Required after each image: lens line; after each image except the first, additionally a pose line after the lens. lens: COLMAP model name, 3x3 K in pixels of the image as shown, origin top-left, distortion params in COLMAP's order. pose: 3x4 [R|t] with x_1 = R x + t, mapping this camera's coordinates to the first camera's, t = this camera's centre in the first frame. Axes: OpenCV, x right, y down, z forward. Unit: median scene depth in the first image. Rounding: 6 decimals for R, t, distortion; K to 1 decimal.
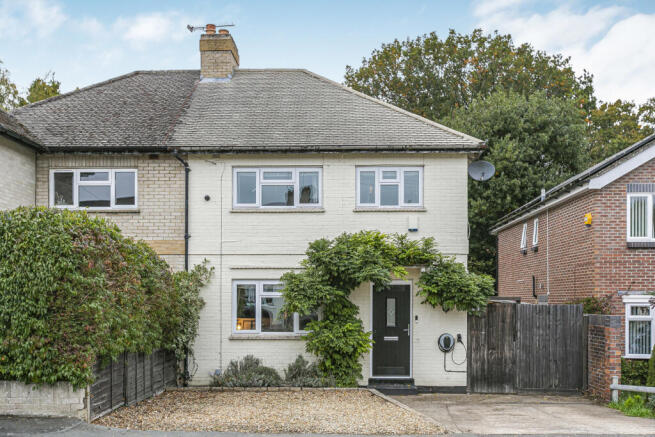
lens RADIAL K [[629.5, 0, 327.4], [0, 629.5, 213.0], [0, 0, 1]] dist [-0.006213, -0.000109]
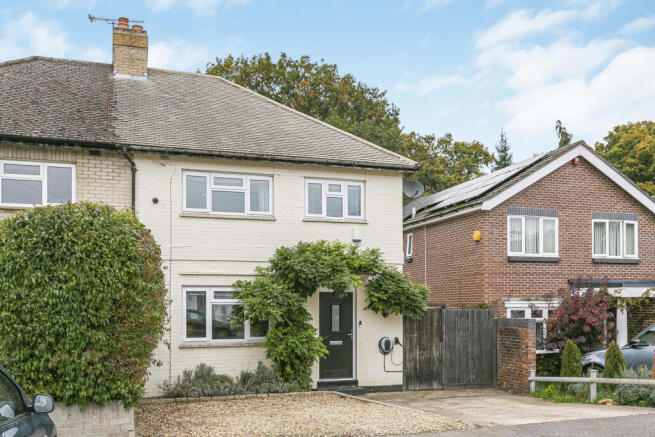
lens RADIAL K [[599.0, 0, 327.5], [0, 599.0, 218.5], [0, 0, 1]] dist [-0.007488, -0.003967]
pose [[0.941380, 0.043445, 0.334539, -0.256924], [-0.041157, 0.999056, -0.013928, 0.005572], [-0.334828, -0.000658, 0.942279, 0.058021]]
